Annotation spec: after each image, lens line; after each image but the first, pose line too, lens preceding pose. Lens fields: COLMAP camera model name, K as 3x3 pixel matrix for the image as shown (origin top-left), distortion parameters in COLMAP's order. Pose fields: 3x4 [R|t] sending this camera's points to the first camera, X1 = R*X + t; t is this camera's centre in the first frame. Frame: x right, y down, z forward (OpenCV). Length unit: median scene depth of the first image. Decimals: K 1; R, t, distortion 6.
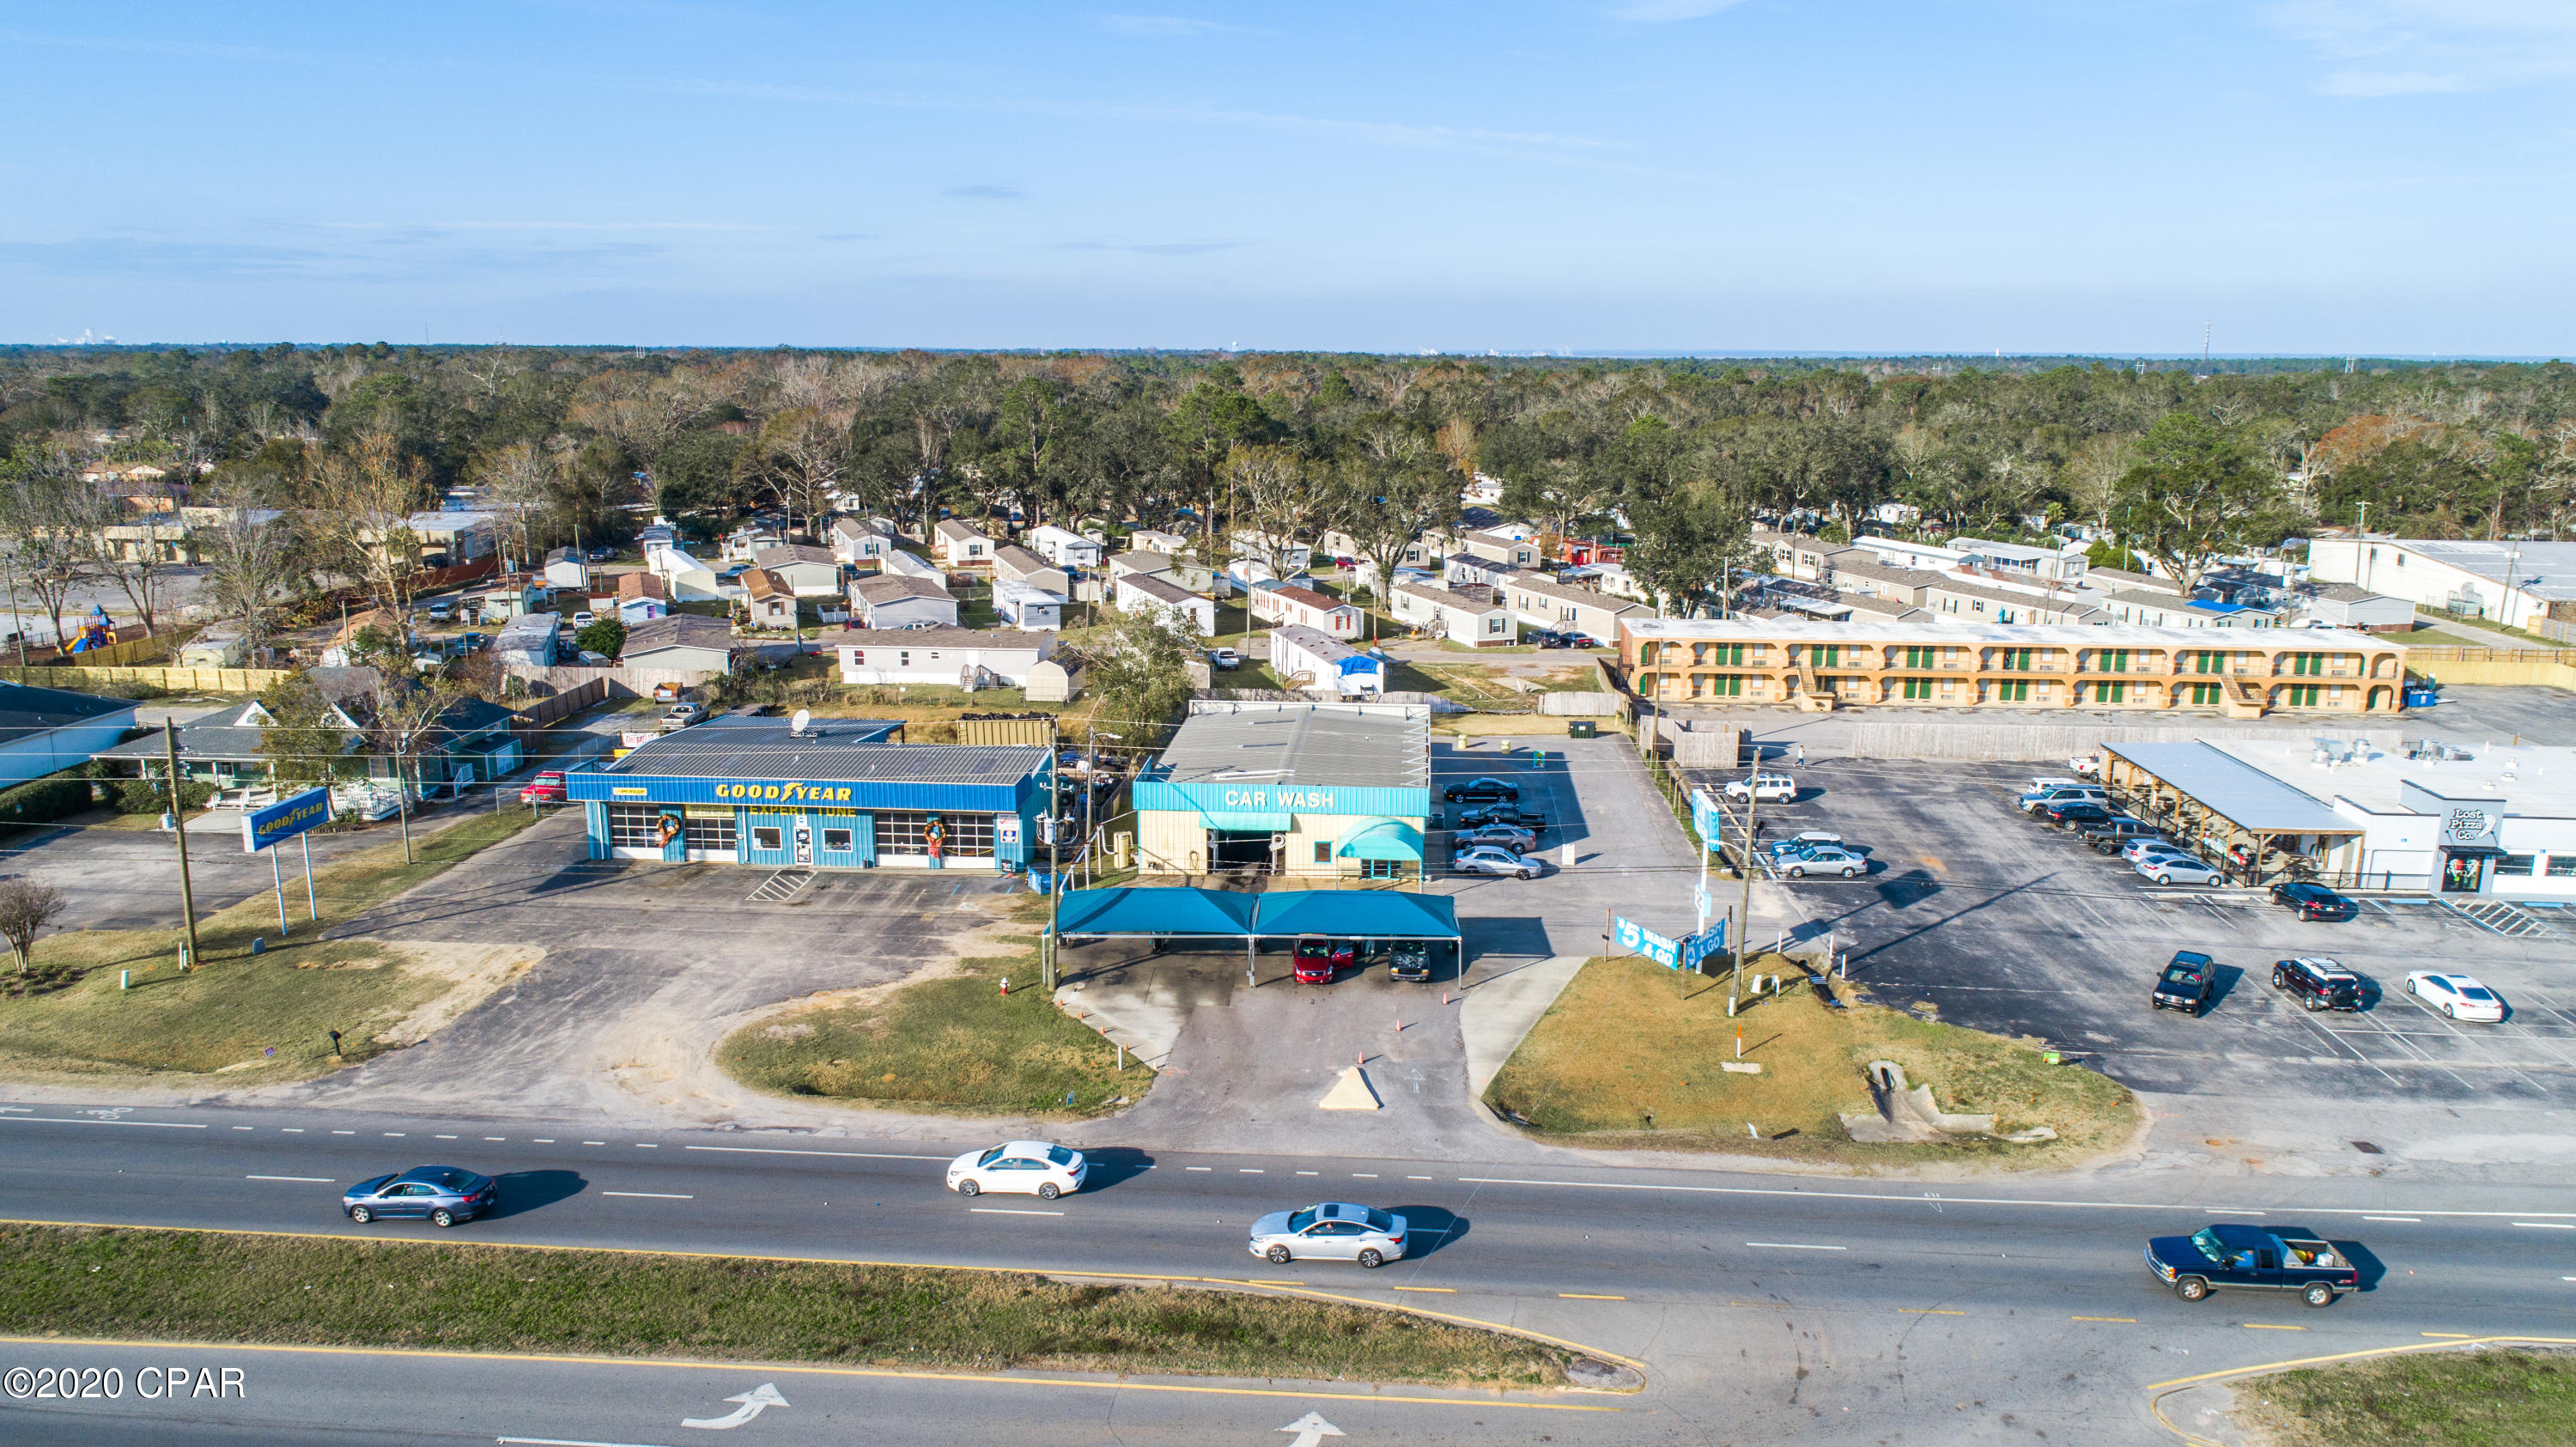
lens RADIAL K [[1724.8, 0, 1285.3], [0, 1724.8, 729.5], [0, 0, 1]] dist [-0.016317, 0.005839]
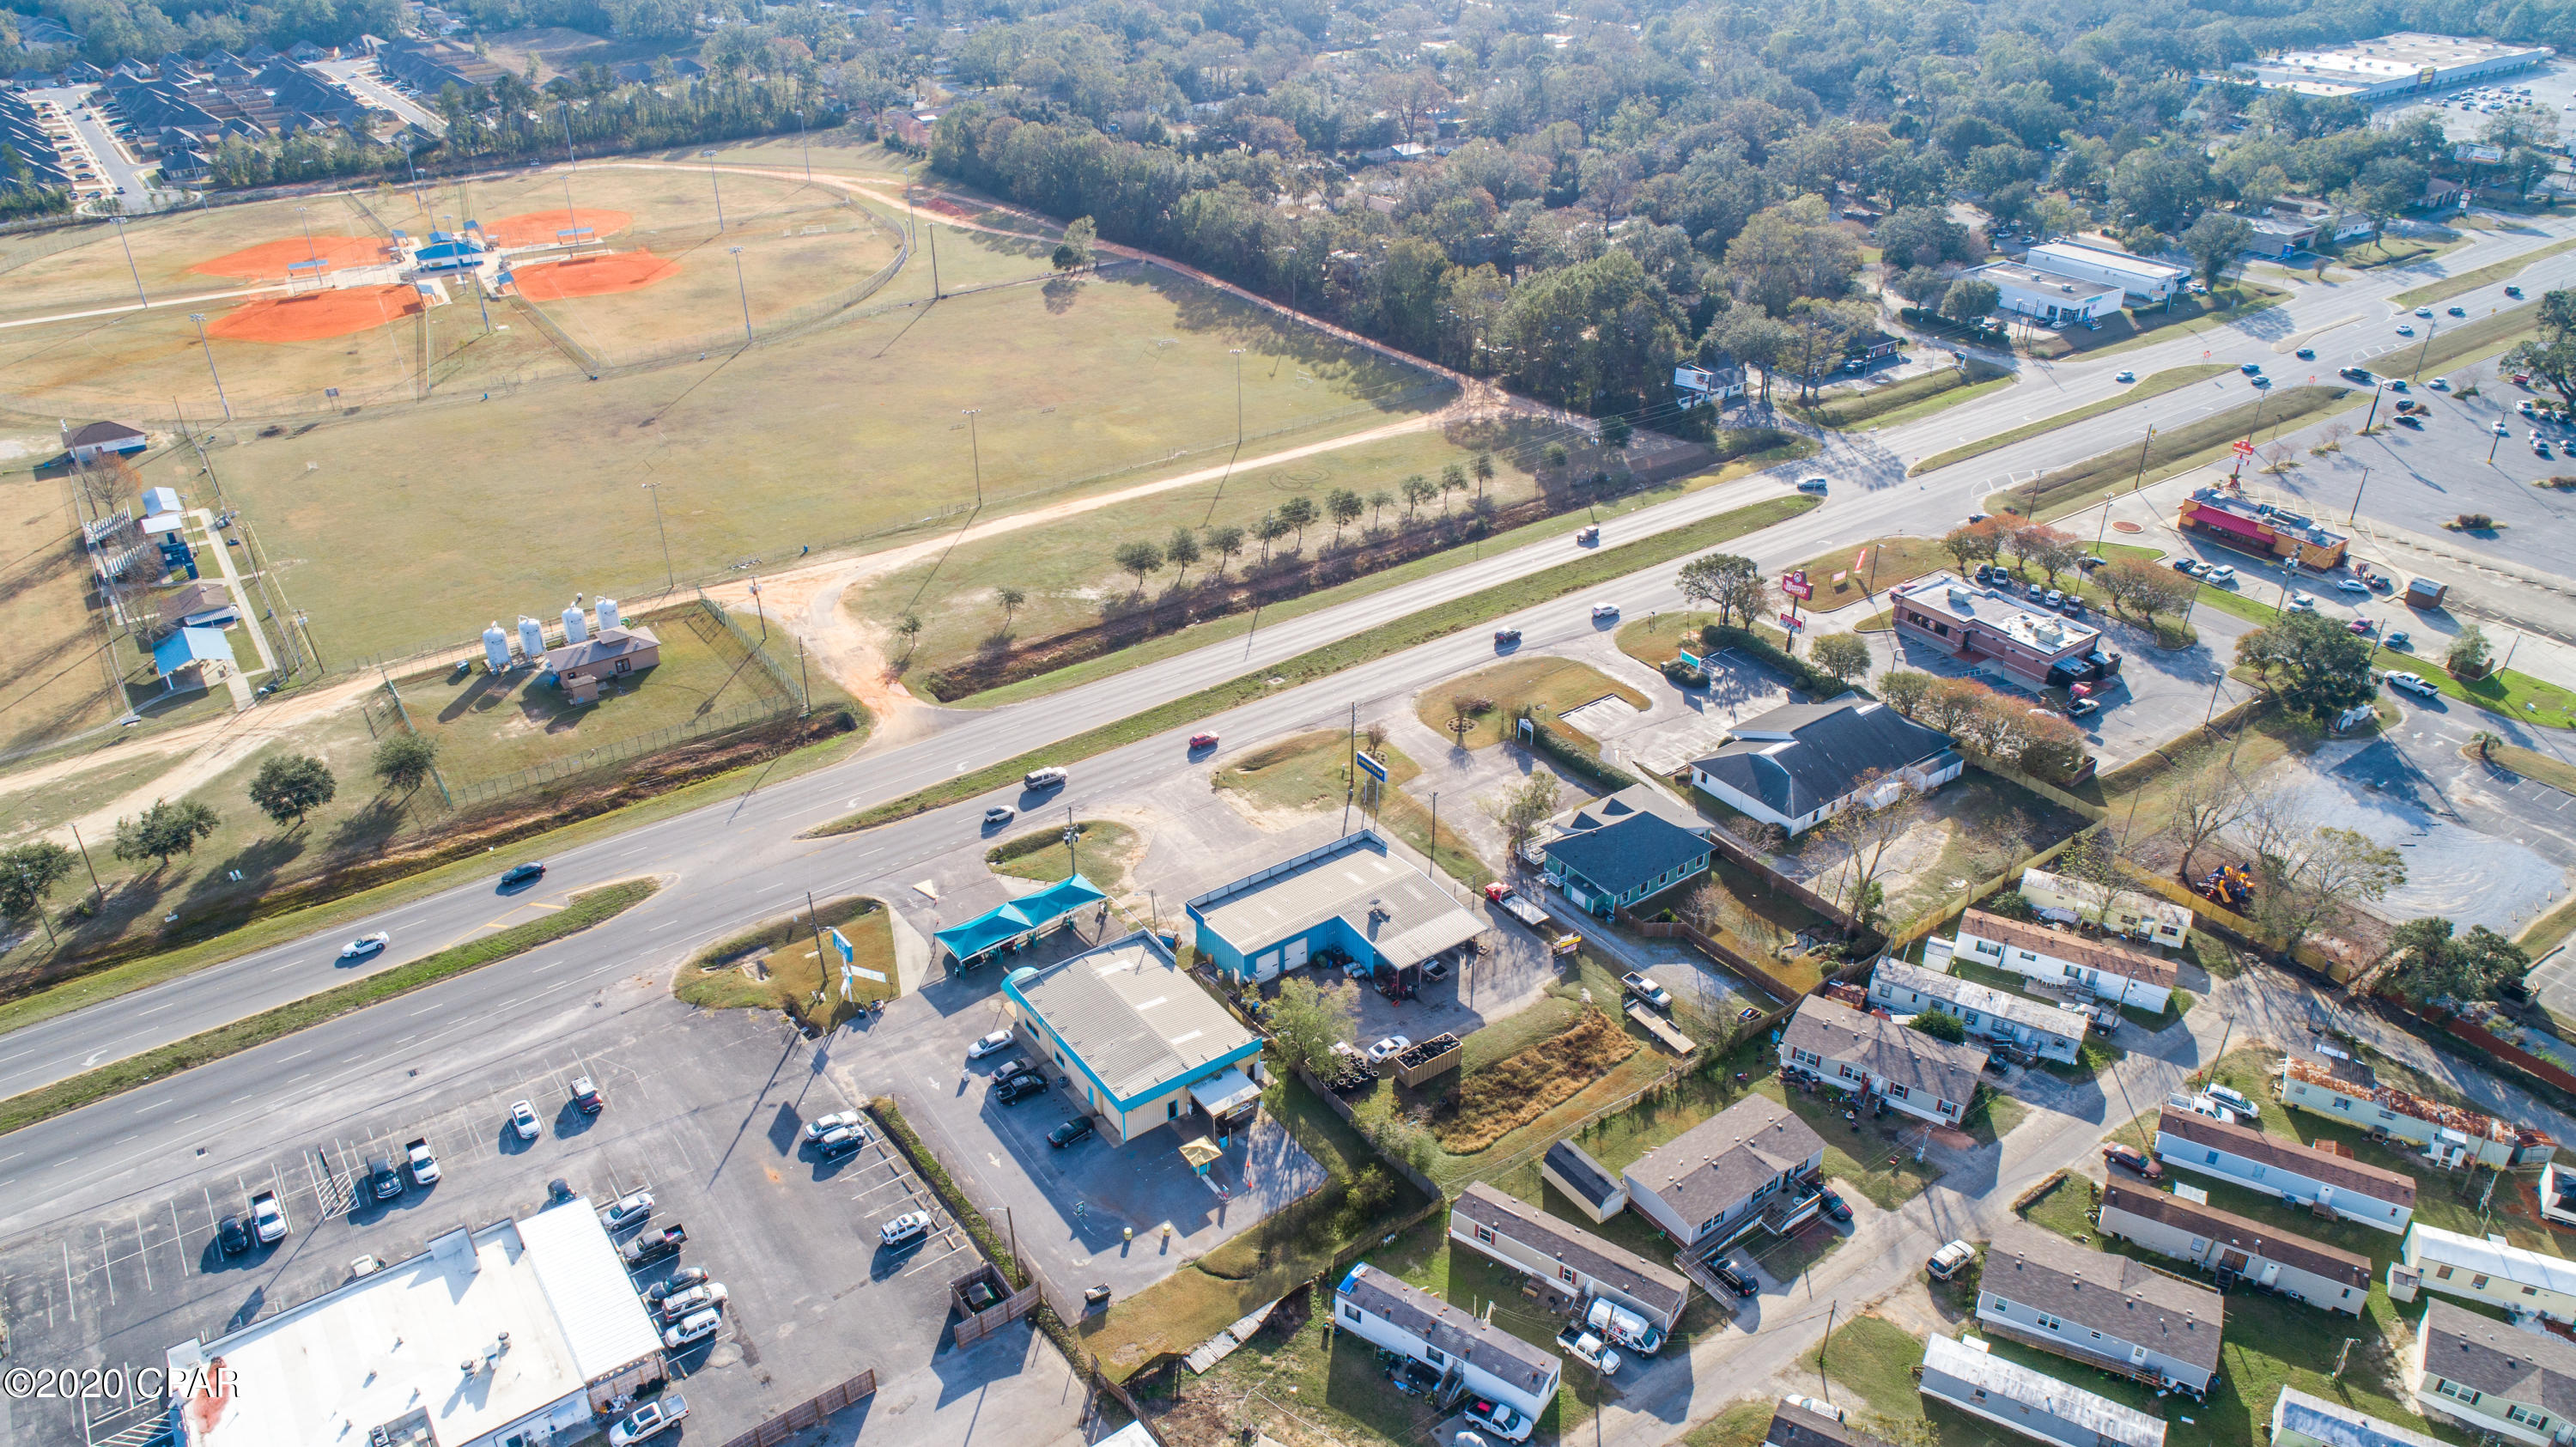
lens RADIAL K [[1724.8, 0, 1285.3], [0, 1724.8, 729.5], [0, 0, 1]] dist [-0.016317, 0.005839]
pose [[-0.766199, 0.316359, -0.559336, 0.839251], [-0.137492, 0.769557, 0.623601, -1.430705], [0.627723, 0.554706, -0.546137, 2.102320]]
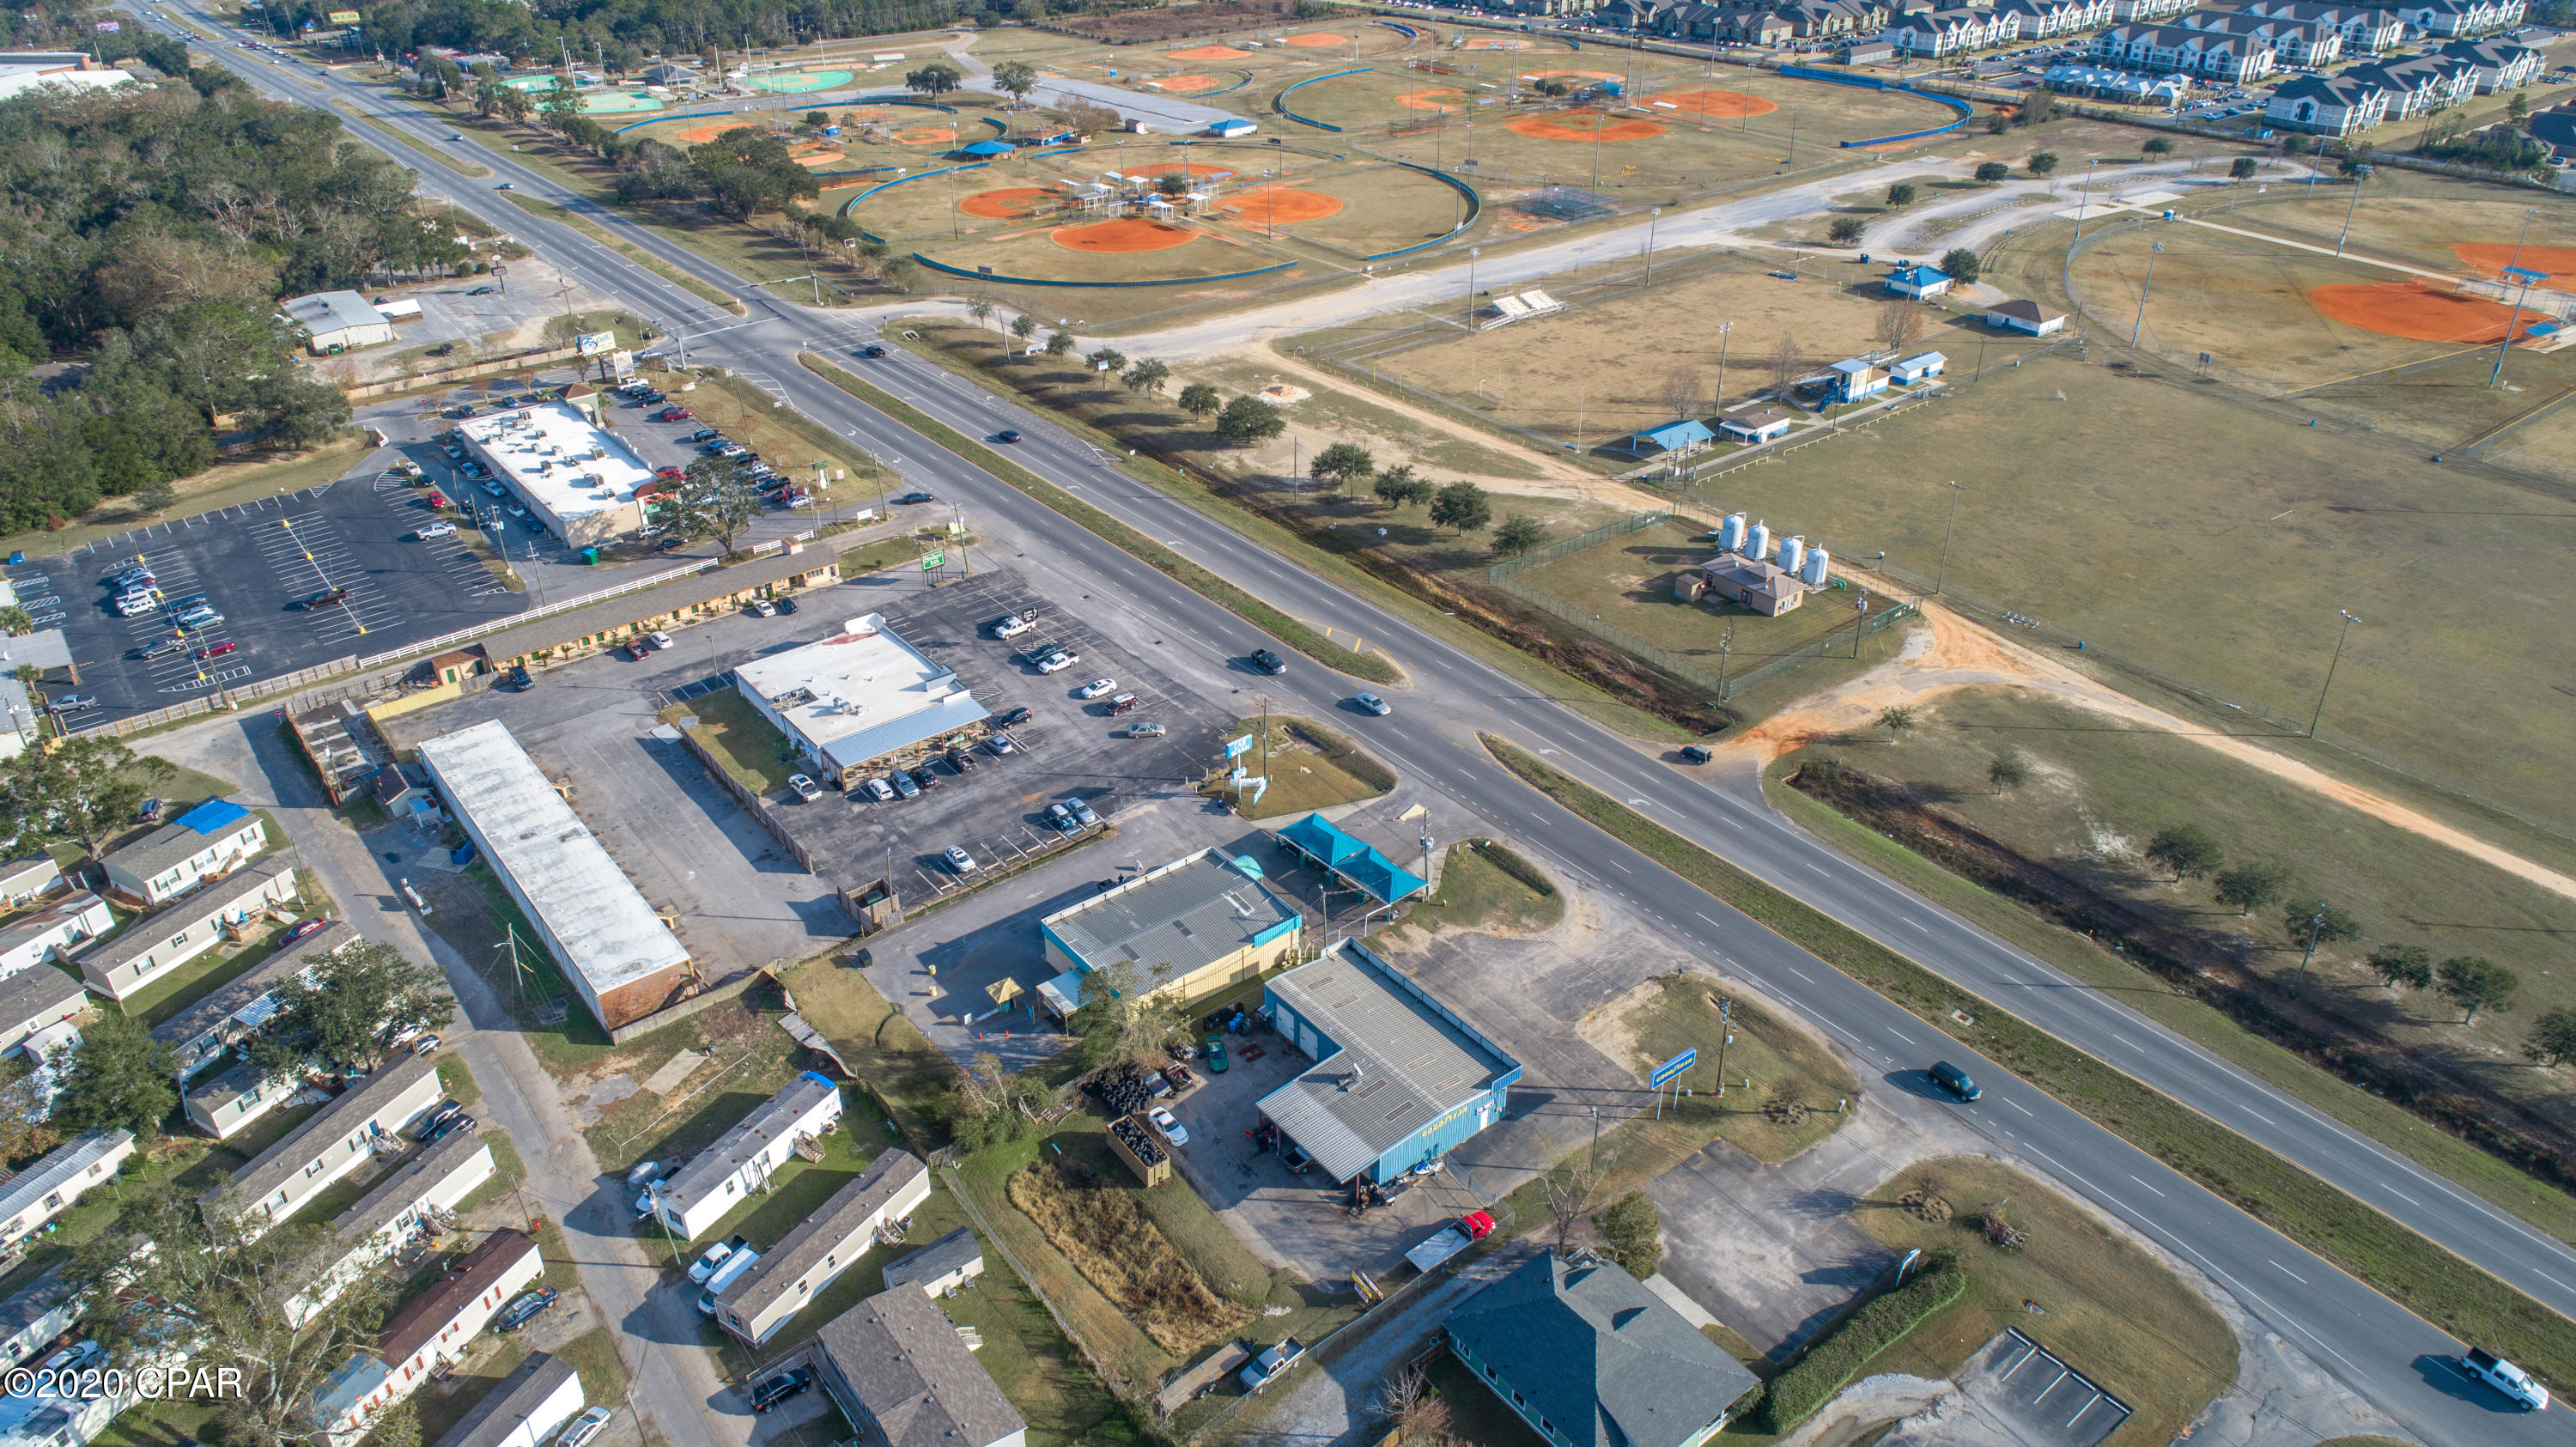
lens RADIAL K [[1726.3, 0, 1287.0], [0, 1726.3, 735.1], [0, 0, 1]] dist [-0.016758, 0.008766]
pose [[-0.676089, -0.377606, 0.632706, -1.256591], [0.161274, 0.762039, 0.627126, -1.372372], [-0.718953, 0.526032, -0.454308, 1.828939]]
